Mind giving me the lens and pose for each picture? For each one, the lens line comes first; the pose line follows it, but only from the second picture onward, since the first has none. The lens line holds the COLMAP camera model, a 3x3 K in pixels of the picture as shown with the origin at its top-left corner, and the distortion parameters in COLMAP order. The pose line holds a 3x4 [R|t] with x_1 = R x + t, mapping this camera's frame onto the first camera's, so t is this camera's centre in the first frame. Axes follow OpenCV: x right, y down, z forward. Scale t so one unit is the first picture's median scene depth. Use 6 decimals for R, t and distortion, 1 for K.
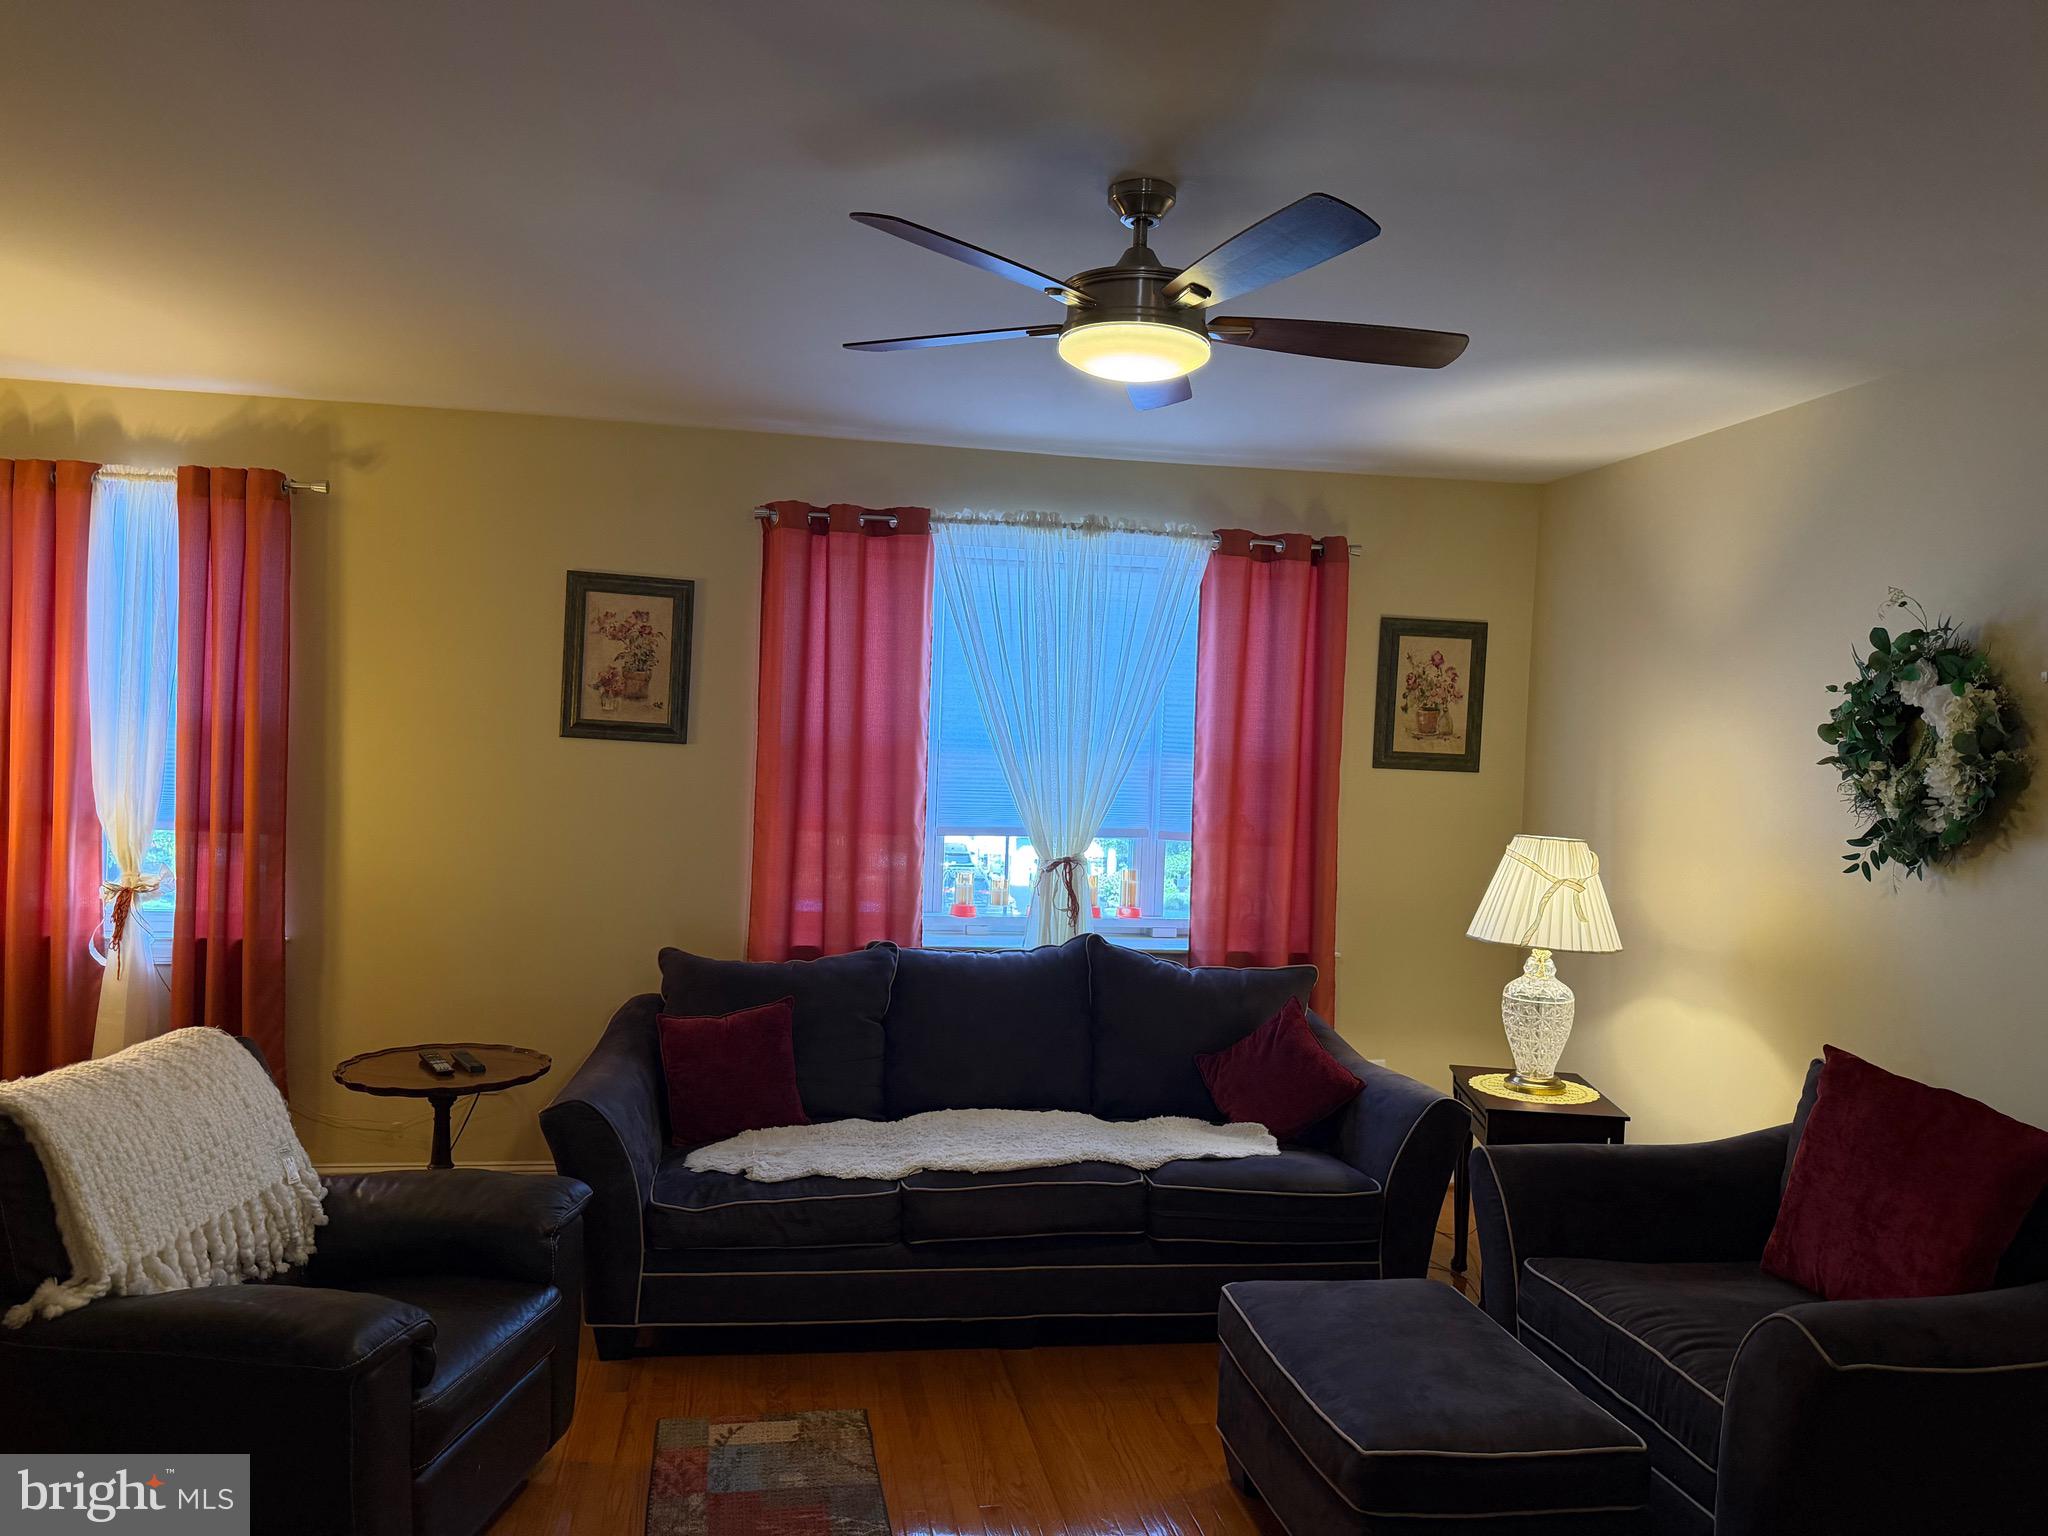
lens RADIAL K [[1426.6, 0, 1012.2], [0, 1426.6, 759.8], [0, 0, 1]] dist [0.040671, -0.064359]
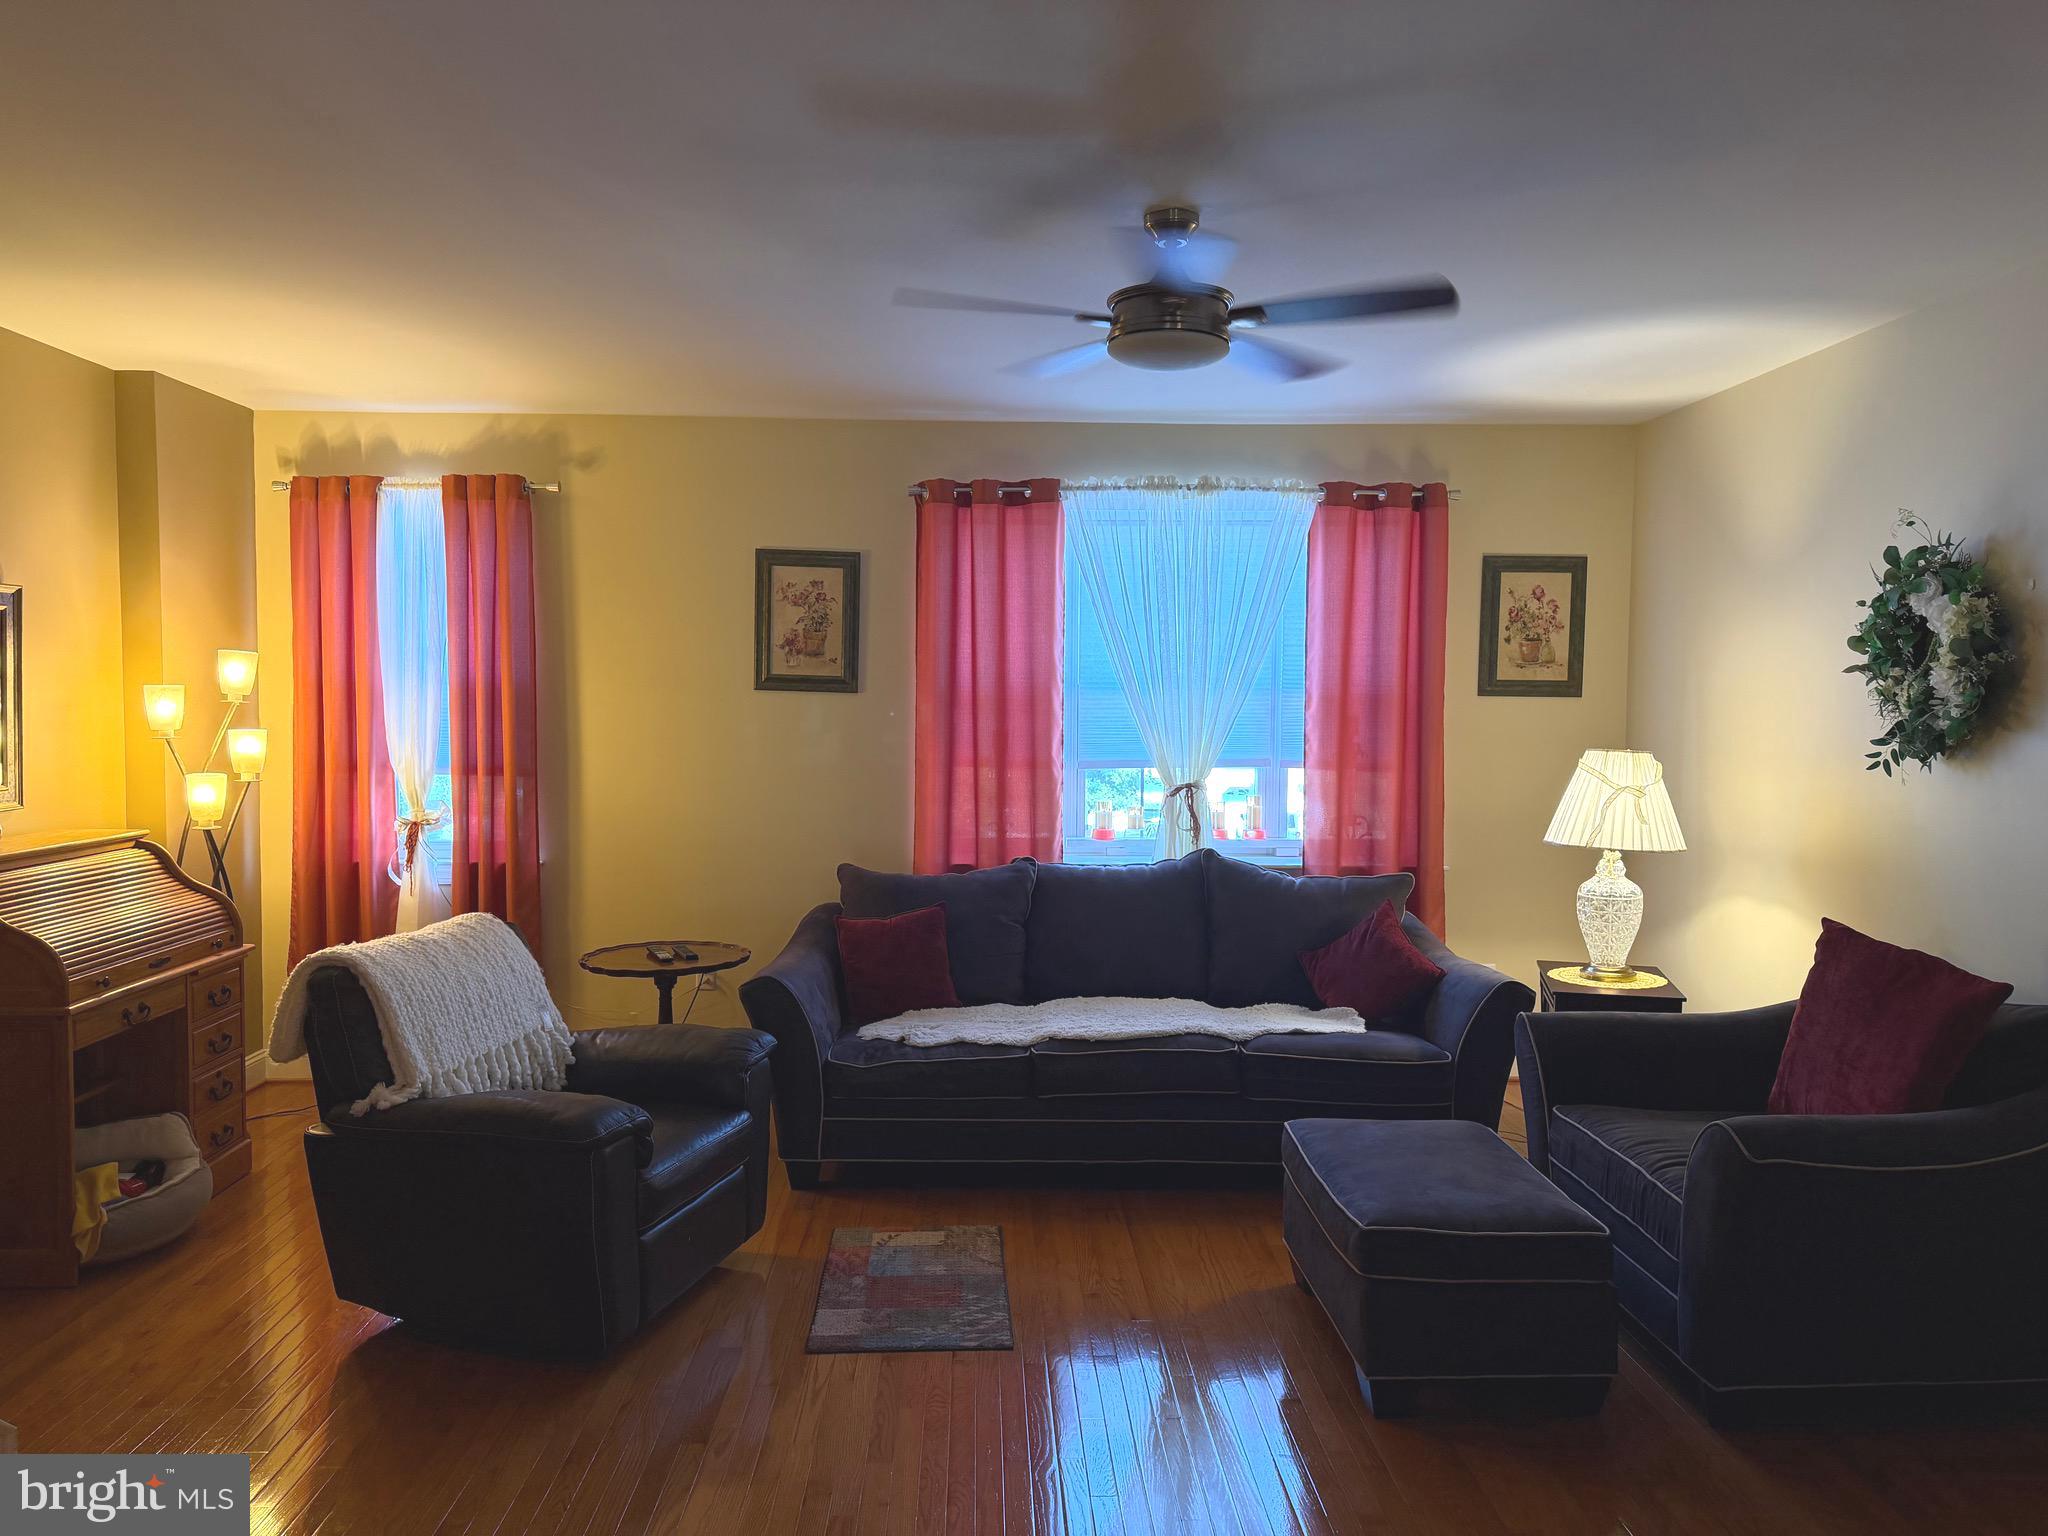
lens RADIAL K [[1426.6, 0, 1028.7], [0, 1426.6, 752.4], [0, 0, 1]] dist [0.040671, -0.064359]
pose [[0.990017, -0.025347, -0.138652, 0.080674], [0.028416, 0.999392, 0.020197, 0.020997], [0.138056, -0.023935, 0.990135, -0.153320]]
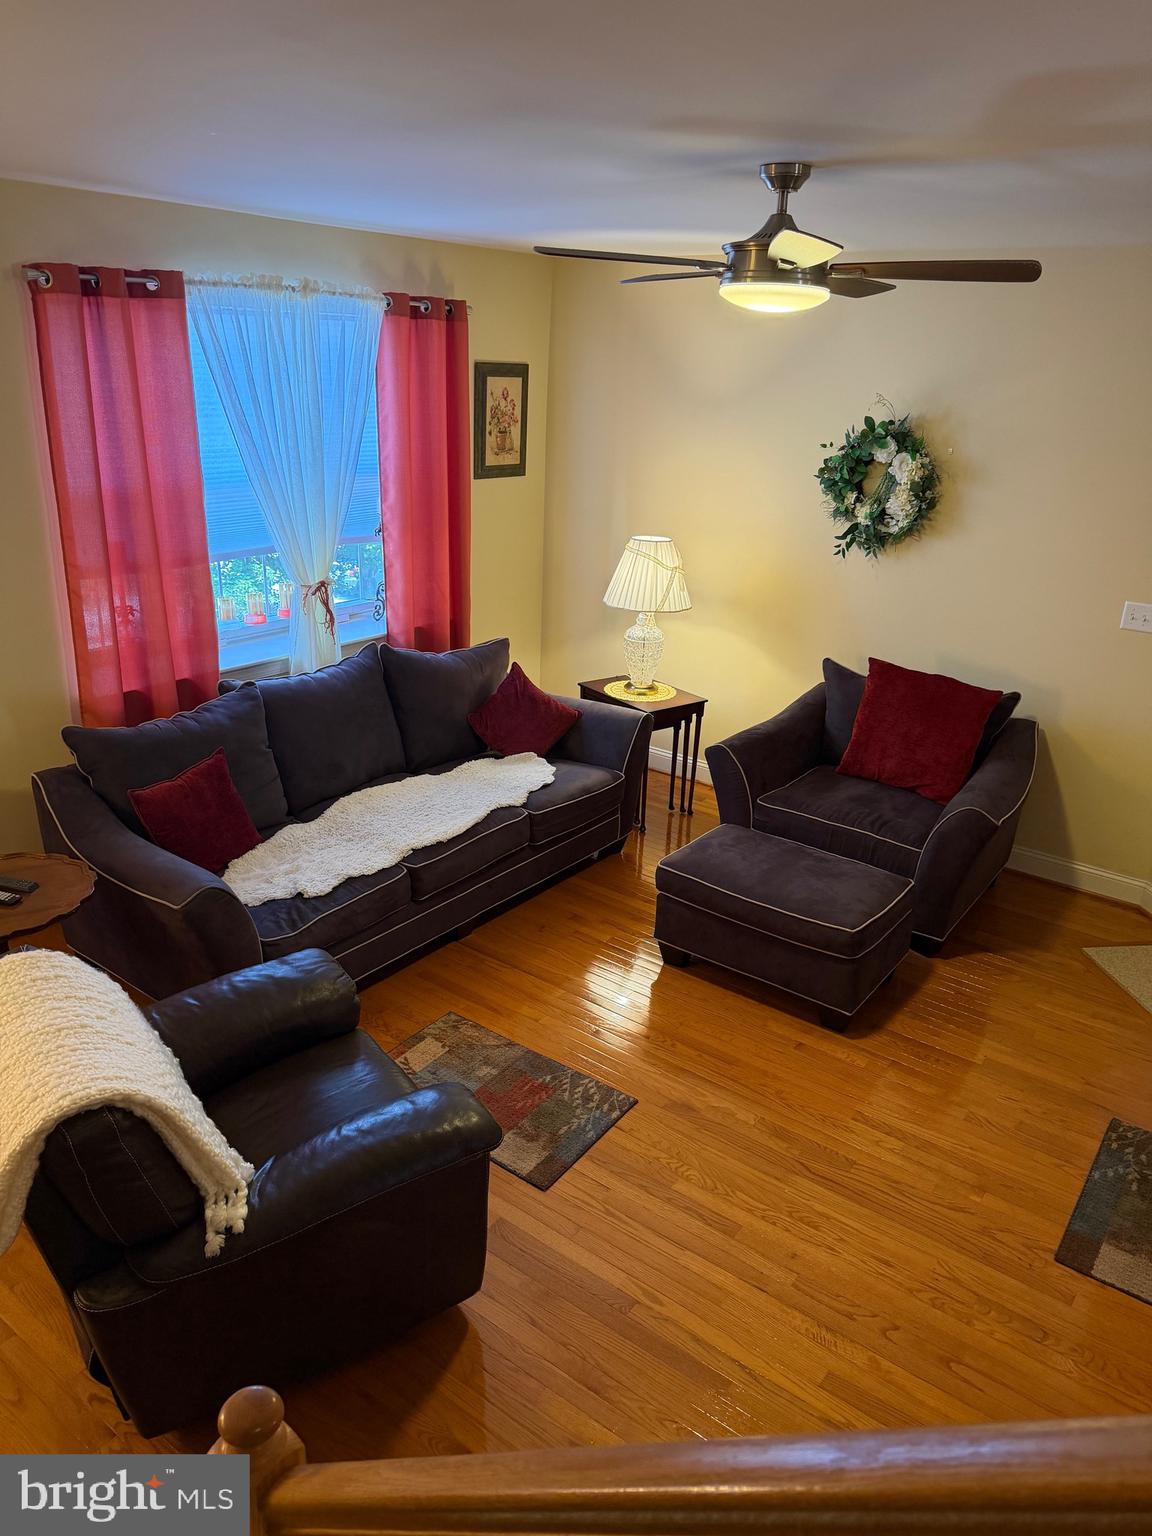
lens RADIAL K [[1069.9, 0, 573.6], [0, 1069.9, 778.6], [0, 0, 1]] dist [0.040671, -0.064359]
pose [[0.729800, -0.258450, 0.632926, -0.515031], [0.000366, 0.925937, 0.377678, -0.148685], [-0.683660, -0.275398, 0.675844, 0.187543]]
